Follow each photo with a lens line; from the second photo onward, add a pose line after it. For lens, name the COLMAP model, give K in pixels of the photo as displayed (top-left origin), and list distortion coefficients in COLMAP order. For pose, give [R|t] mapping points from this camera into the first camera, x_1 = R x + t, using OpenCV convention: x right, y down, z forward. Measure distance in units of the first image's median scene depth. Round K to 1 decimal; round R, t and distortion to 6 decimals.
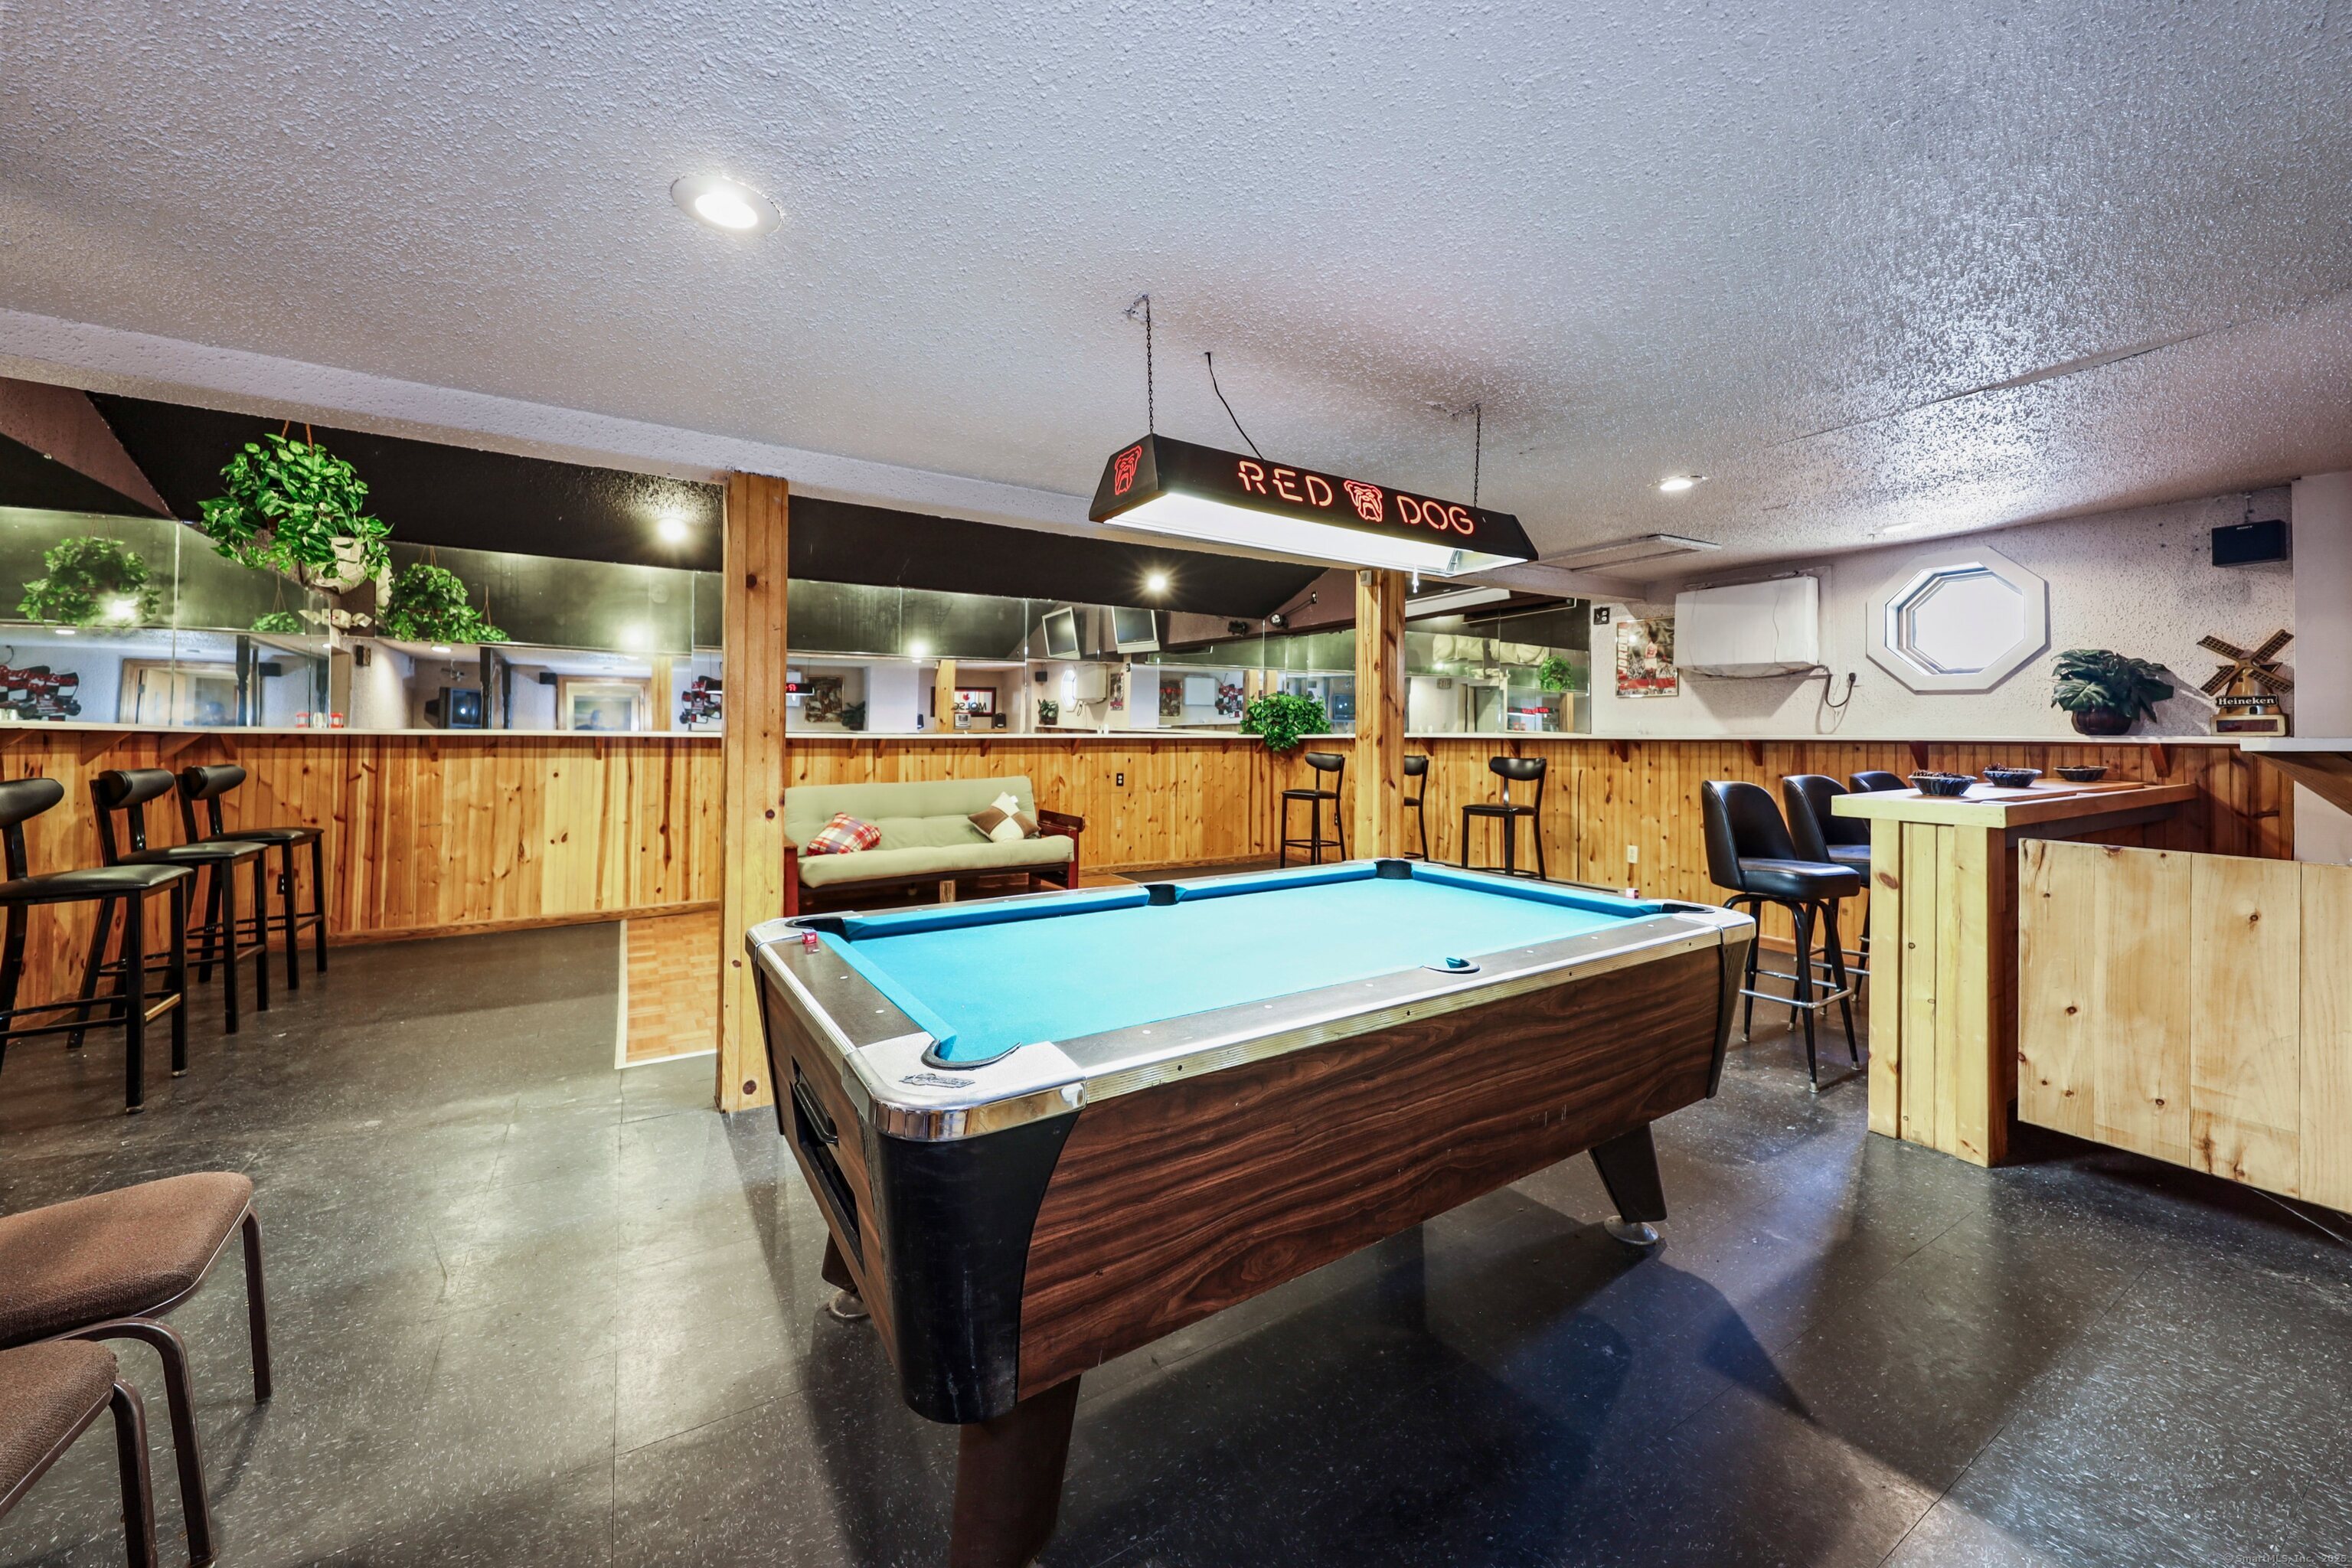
lens RADIAL K [[887.9, 0, 1166.1], [0, 887.9, 741.0], [0, 0, 1]] dist [-0.000512, 0.000020]
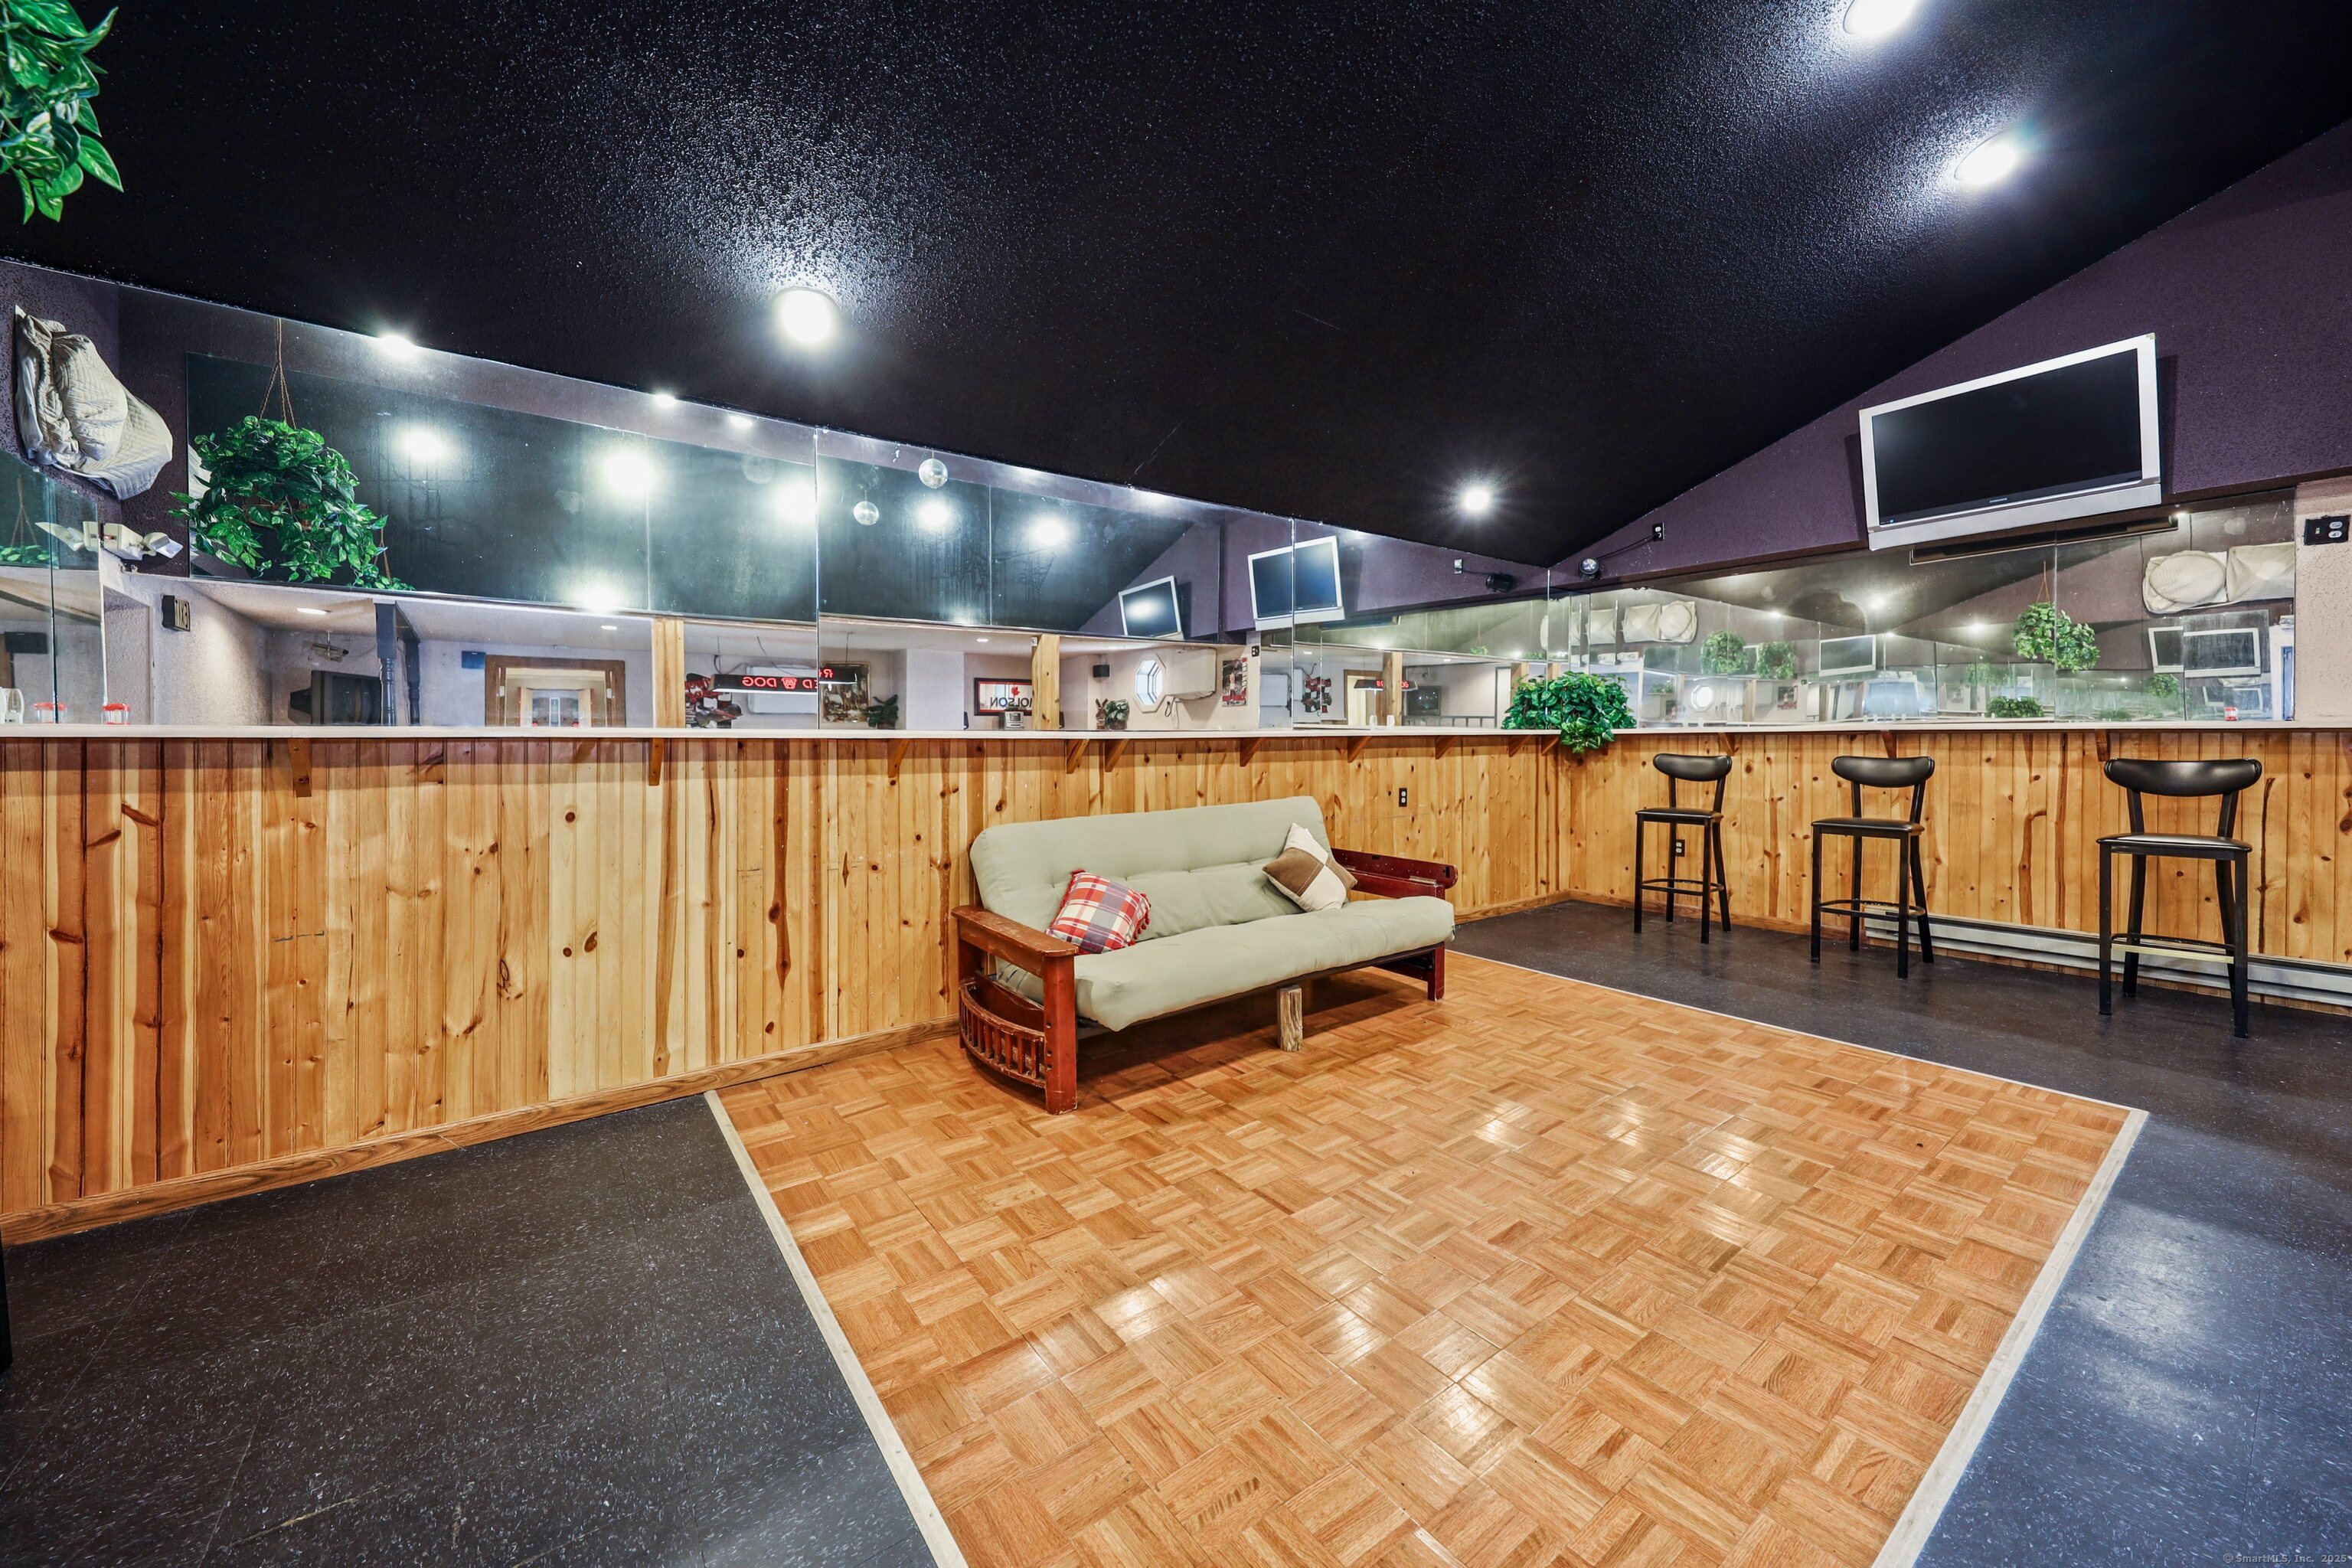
lens RADIAL K [[887.1, 0, 1173.9], [0, 887.1, 766.1], [0, 0, 1]] dist [0.002198, -0.000033]
pose [[0.996542, -0.012379, 0.082163, -0.368095], [0.010191, 0.999584, 0.026995, -0.000092], [-0.082463, -0.026064, 0.996253, 0.450135]]
